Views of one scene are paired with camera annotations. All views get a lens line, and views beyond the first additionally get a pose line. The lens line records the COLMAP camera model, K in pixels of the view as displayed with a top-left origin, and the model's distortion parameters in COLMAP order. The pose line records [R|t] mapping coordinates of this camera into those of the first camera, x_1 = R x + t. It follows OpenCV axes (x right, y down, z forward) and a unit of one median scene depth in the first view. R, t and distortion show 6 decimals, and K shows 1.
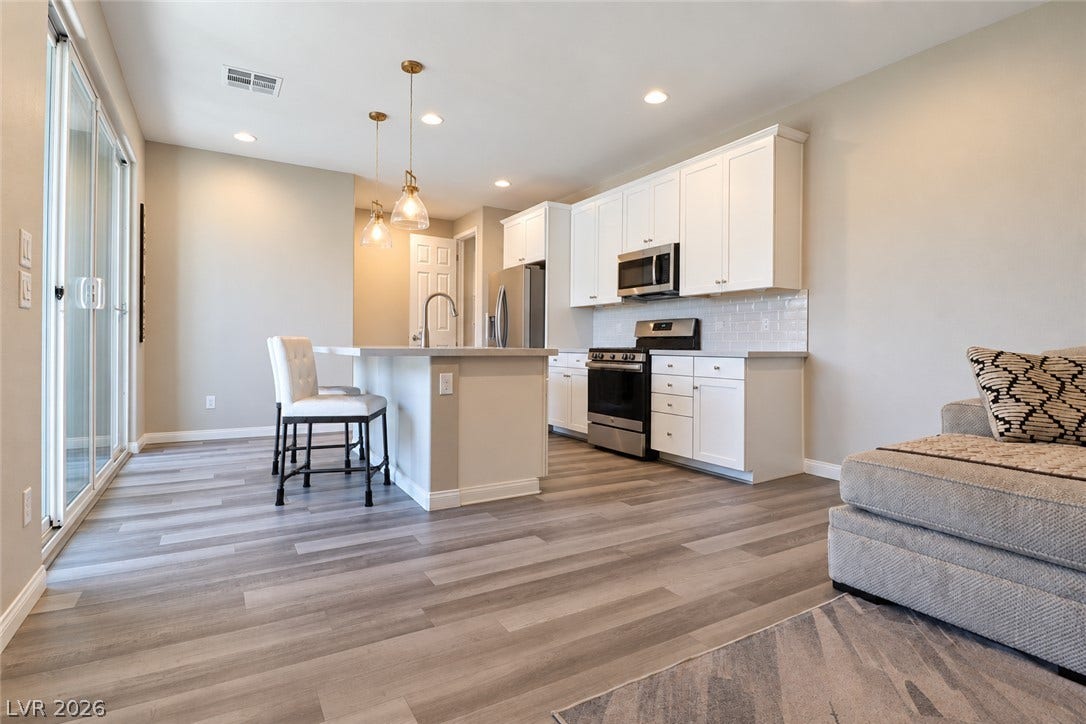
lens RADIAL K [[522.8, 0, 538.7], [0, 522.8, 357.7], [0, 0, 1]] dist [0.002433, -0.006163]
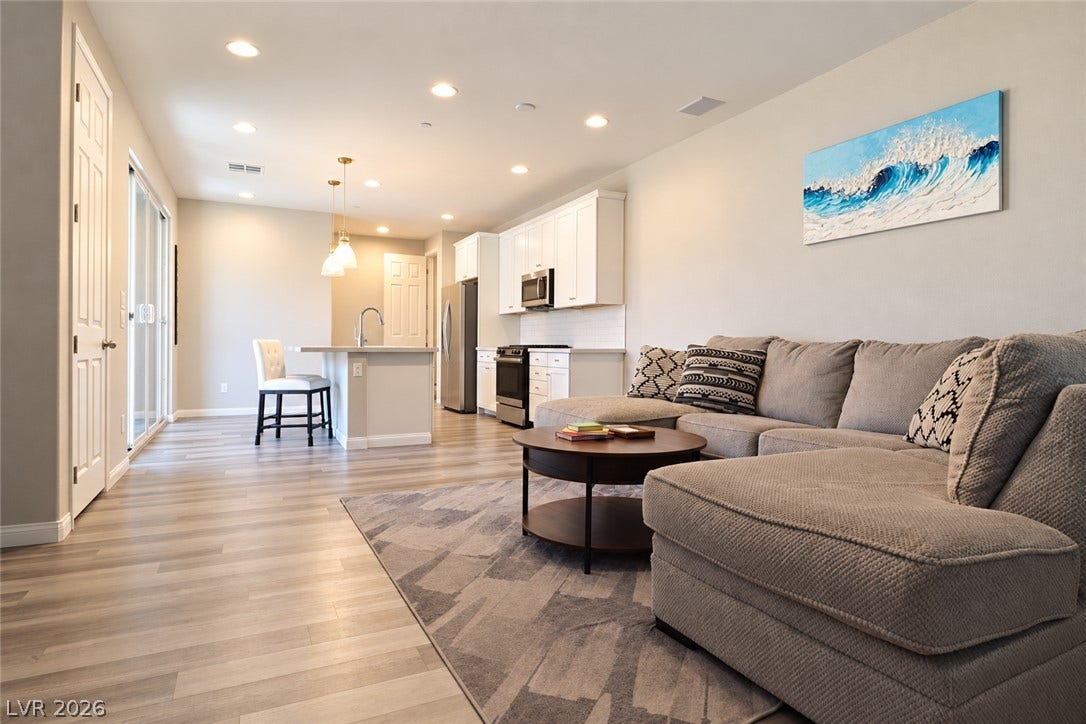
lens RADIAL K [[569.9, 0, 545.3], [0, 569.9, 358.8], [0, 0, 1]] dist [-0.003819, -0.000515]
pose [[0.997277, -0.001939, -0.073724, 0.366701], [0.002008, 0.999998, 0.000872, 0.011995], [0.073722, -0.001018, 0.997278, -0.483091]]
